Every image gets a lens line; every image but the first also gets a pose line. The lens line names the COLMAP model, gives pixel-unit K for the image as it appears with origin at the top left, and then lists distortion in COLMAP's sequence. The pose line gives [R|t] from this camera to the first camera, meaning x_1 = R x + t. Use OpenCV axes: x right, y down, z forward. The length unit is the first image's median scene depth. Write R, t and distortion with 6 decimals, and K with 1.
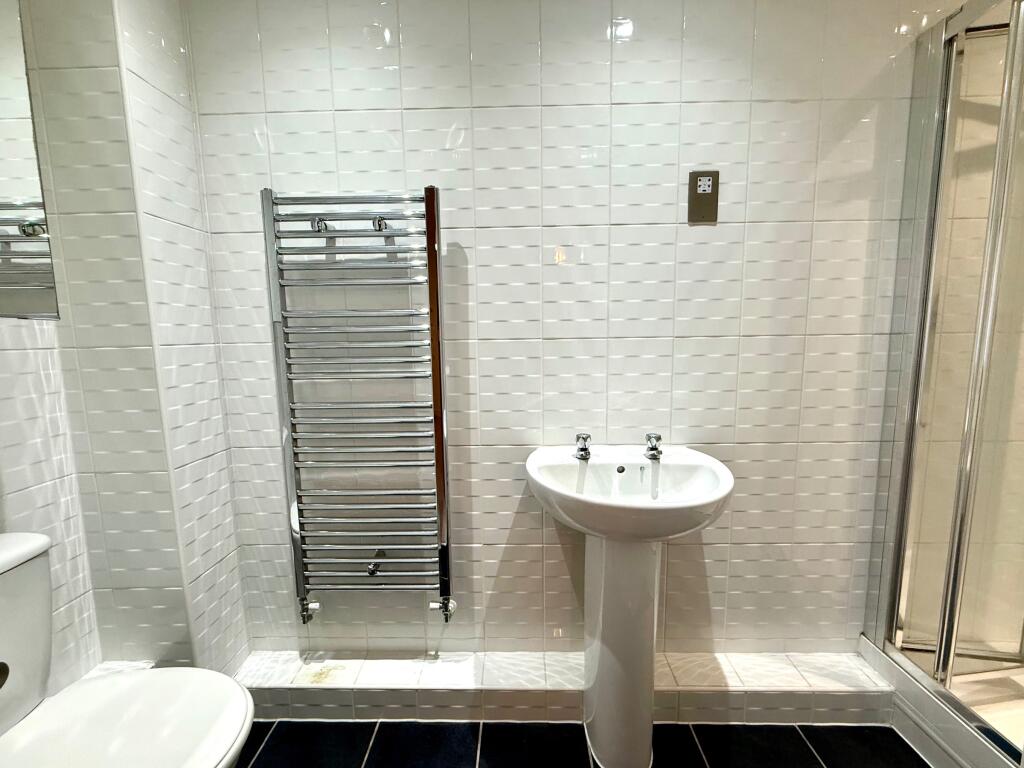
lens RADIAL K [[418.3, 0, 508.8], [0, 418.3, 380.2], [0, 0, 1]] dist [-0.000862, 0.000004]
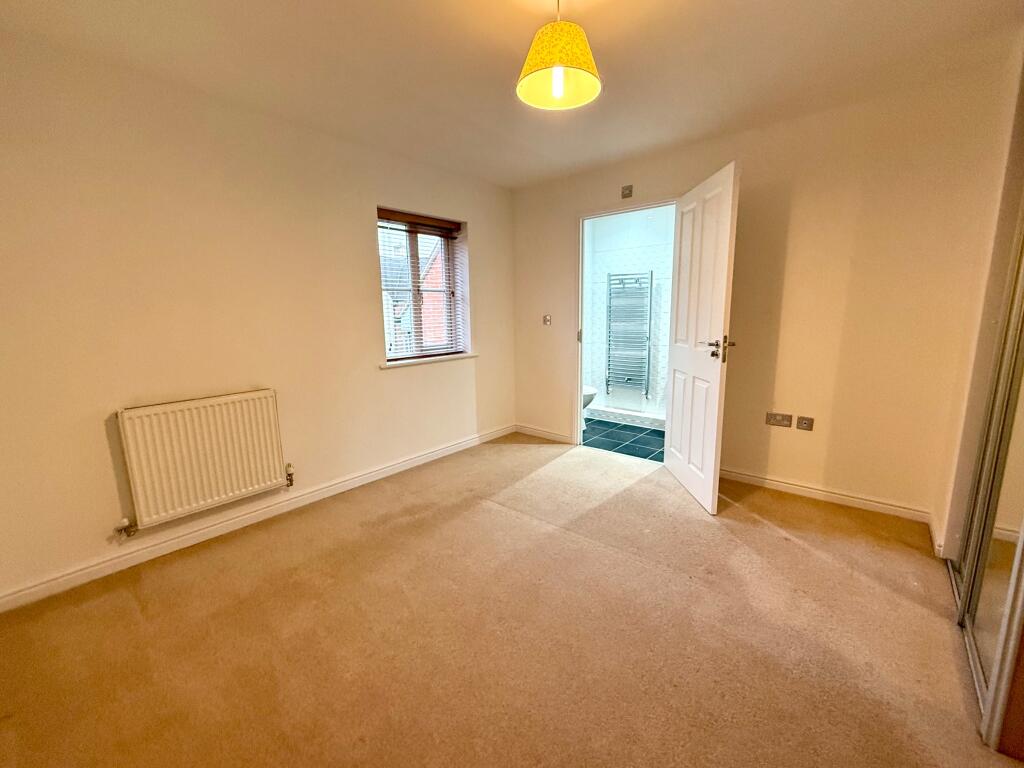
lens RADIAL K [[418.3, 0, 508.8], [0, 418.3, 380.2], [0, 0, 1]] dist [-0.000862, 0.000004]
pose [[0.750147, 0.107998, -0.652393, 1.284074], [-0.071461, 0.994035, 0.082385, 0.260246], [0.657399, -0.015181, 0.753390, -2.400761]]
